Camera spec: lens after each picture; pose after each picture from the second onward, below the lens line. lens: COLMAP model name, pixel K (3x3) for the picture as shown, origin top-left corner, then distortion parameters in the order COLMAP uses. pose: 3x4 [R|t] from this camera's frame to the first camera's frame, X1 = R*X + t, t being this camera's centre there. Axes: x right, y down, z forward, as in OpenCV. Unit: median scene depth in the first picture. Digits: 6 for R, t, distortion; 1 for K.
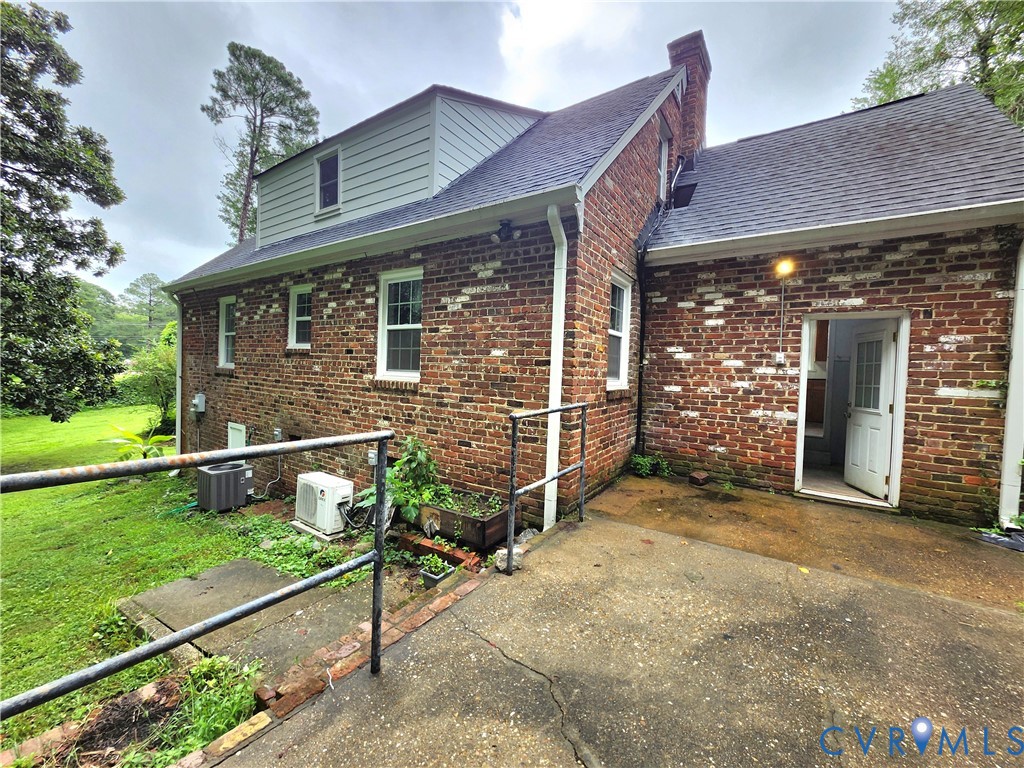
lens RADIAL K [[400.6, 0, 516.9], [0, 400.6, 380.8], [0, 0, 1]] dist [-0.001381, -0.000024]
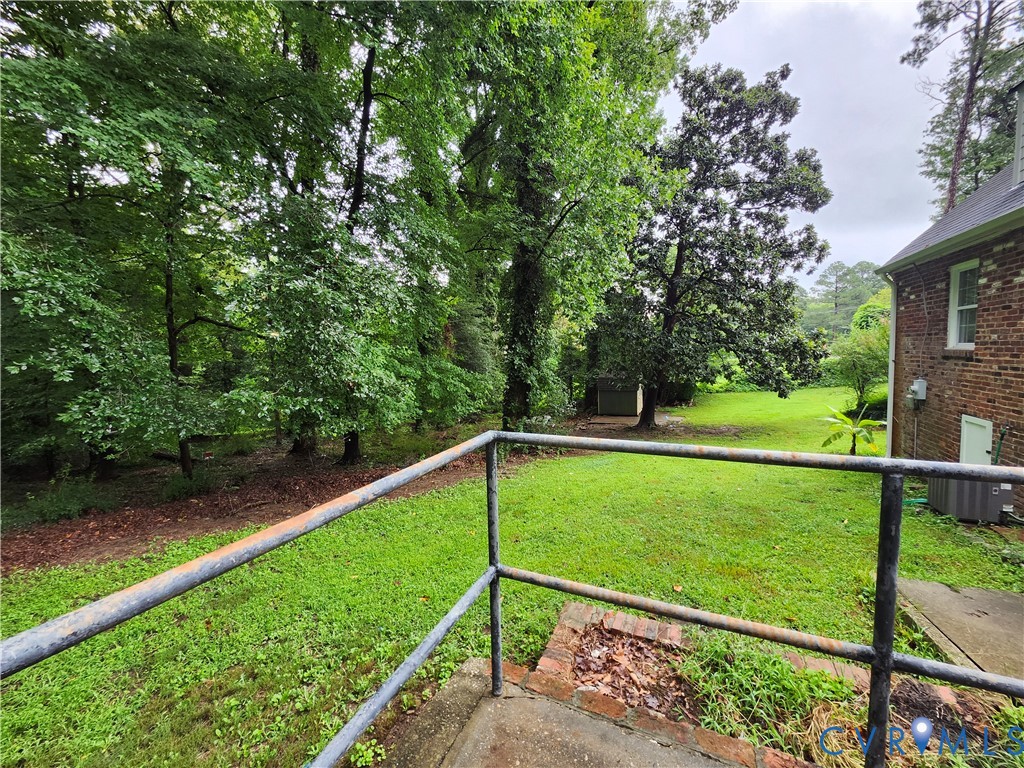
lens RADIAL K [[400.7, 0, 515.0], [0, 400.7, 381.5], [0, 0, 1]] dist [0.000926, 0.000140]
pose [[0.162703, 0.034048, -0.986087, -0.045968], [0.010023, 0.999296, 0.036158, -0.004083], [0.986624, -0.015766, 0.162248, -0.042774]]
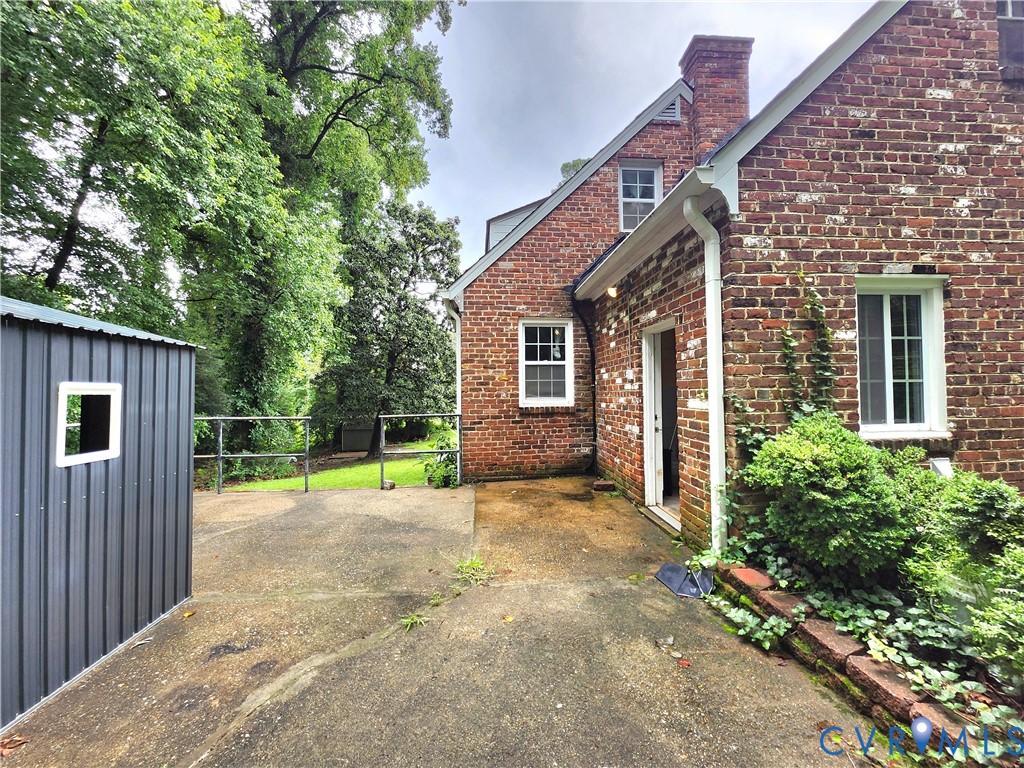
lens RADIAL K [[402.6, 0, 514.8], [0, 402.6, 382.6], [0, 0, 1]] dist [-0.004896, 0.000149]
pose [[0.617477, -0.058528, -0.784408, 0.731411], [0.013273, 0.997861, -0.064006, 0.015869], [0.786477, 0.029111, 0.616933, 0.065931]]
